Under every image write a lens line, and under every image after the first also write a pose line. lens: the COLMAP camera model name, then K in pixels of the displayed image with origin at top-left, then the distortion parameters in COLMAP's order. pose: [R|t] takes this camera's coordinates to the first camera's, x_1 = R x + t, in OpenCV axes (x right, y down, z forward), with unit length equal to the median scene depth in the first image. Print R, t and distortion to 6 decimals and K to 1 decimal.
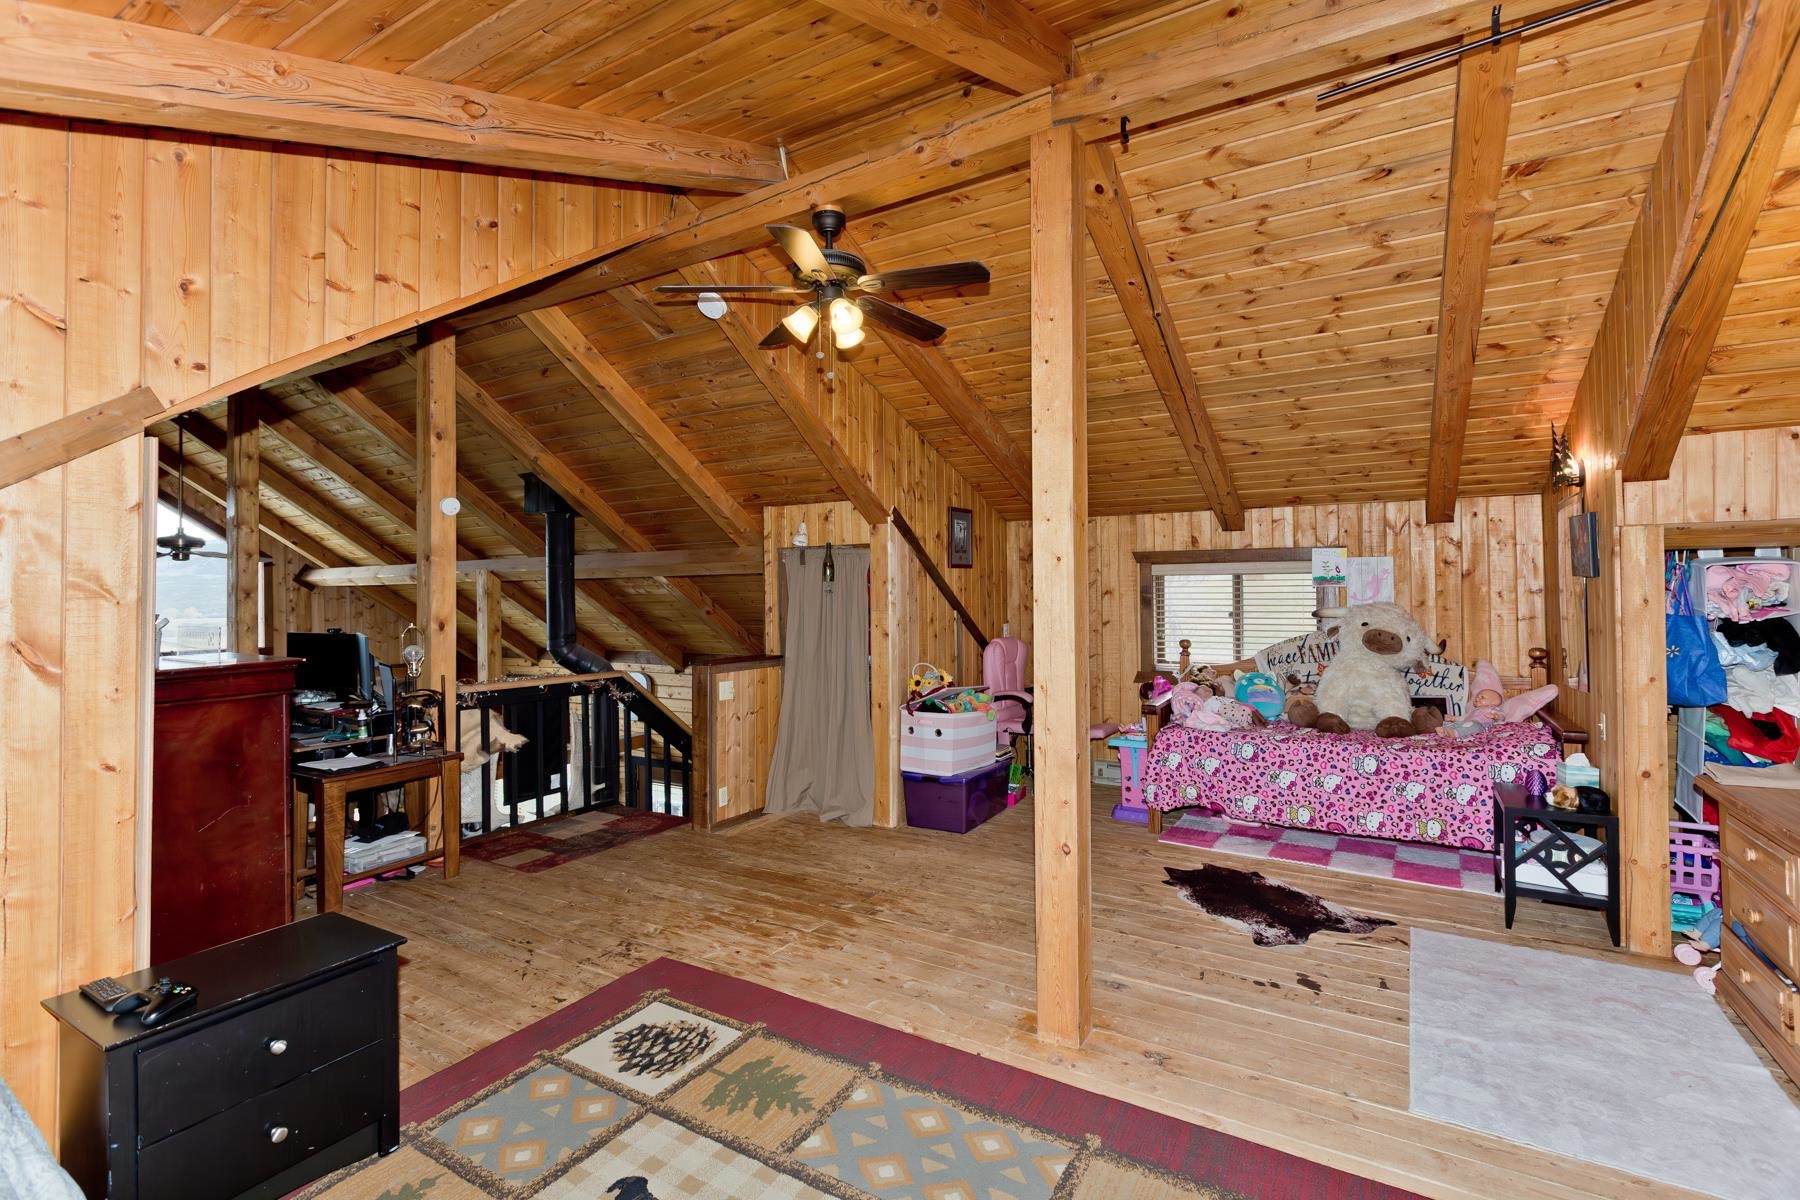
lens RADIAL K [[859.0, 0, 900.0], [0, 859.0, 600.0], [0, 0, 1]] dist [0.012471, -0.000048]
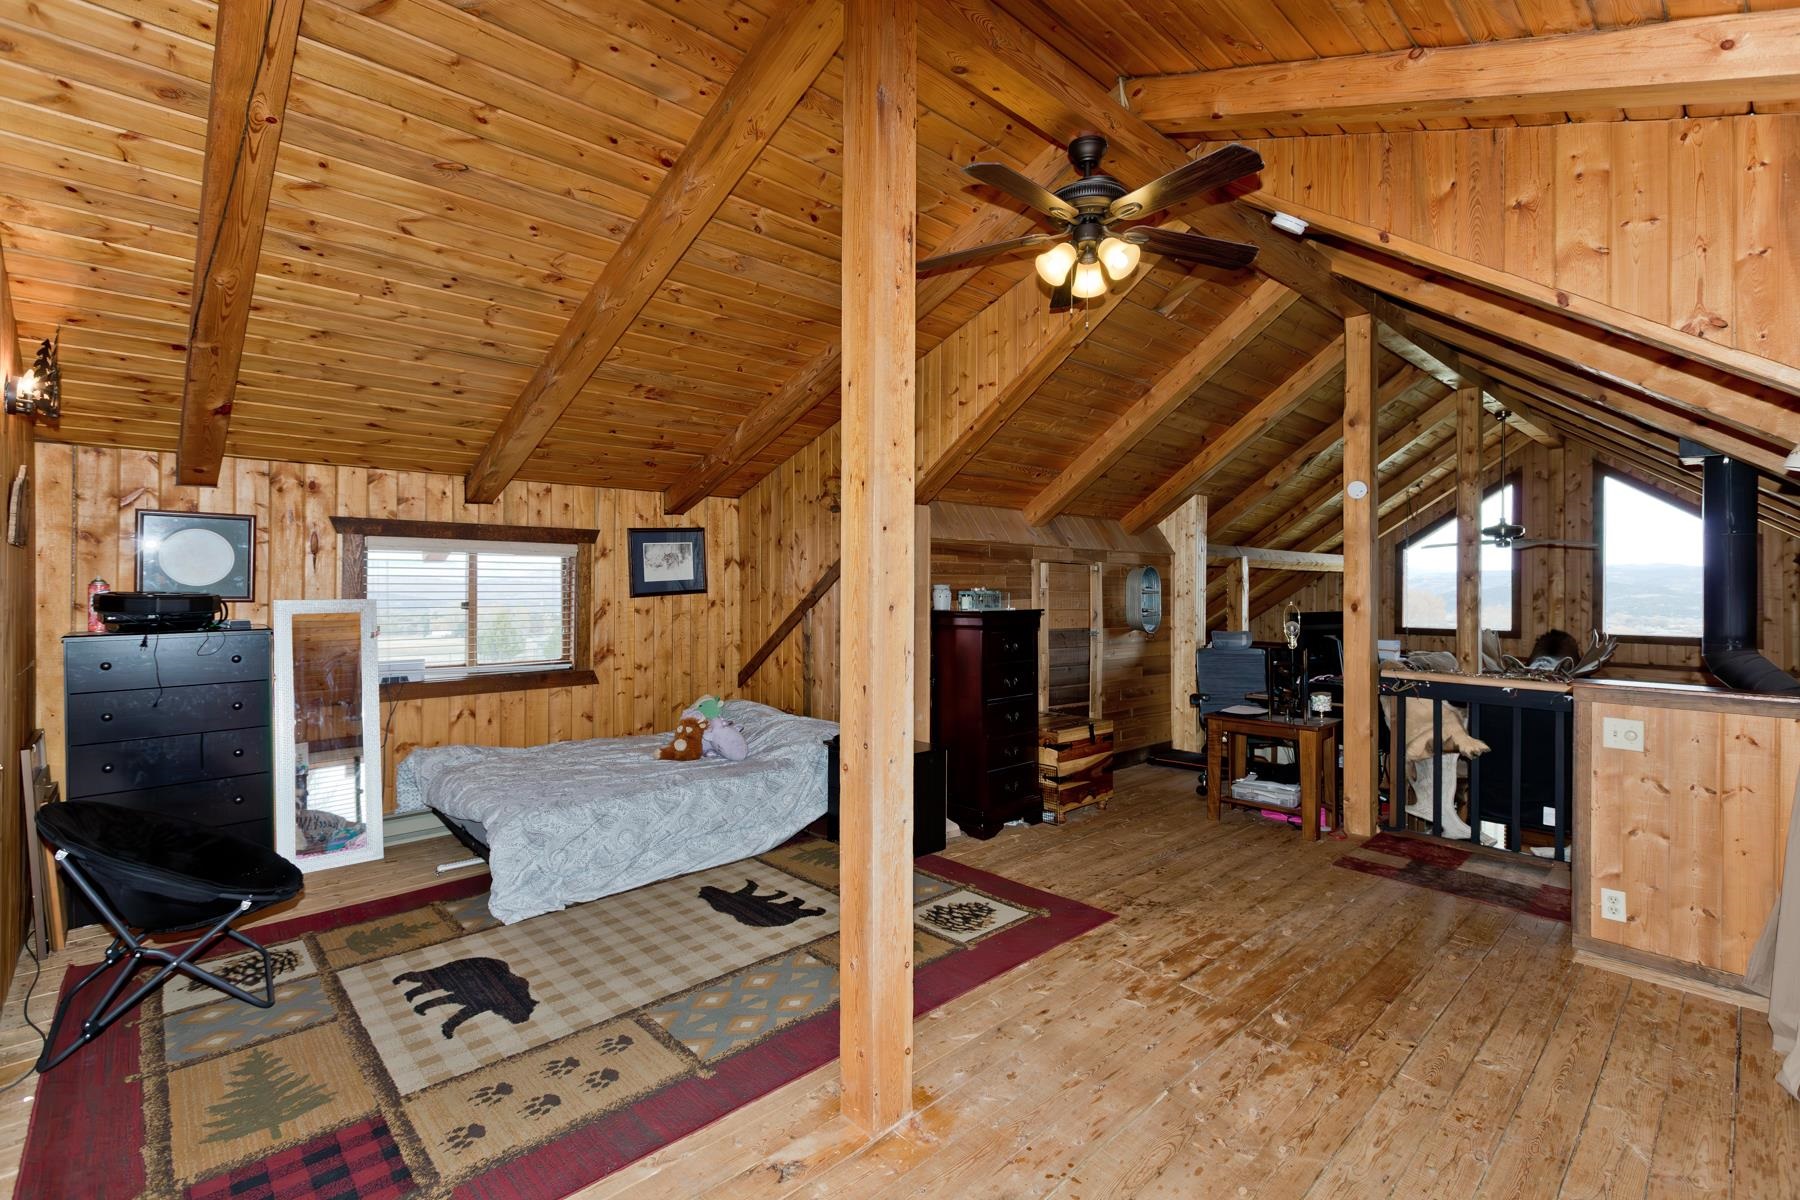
lens RADIAL K [[831.6, 0, 895.6], [0, 831.6, 591.6], [0, 0, 1]] dist [0.004432, -0.000655]
pose [[-0.312495, 0.012383, -0.949839, 0.761045], [-0.009991, 0.999817, 0.016321, 0.003569], [0.949867, 0.014590, -0.312314, 1.038340]]
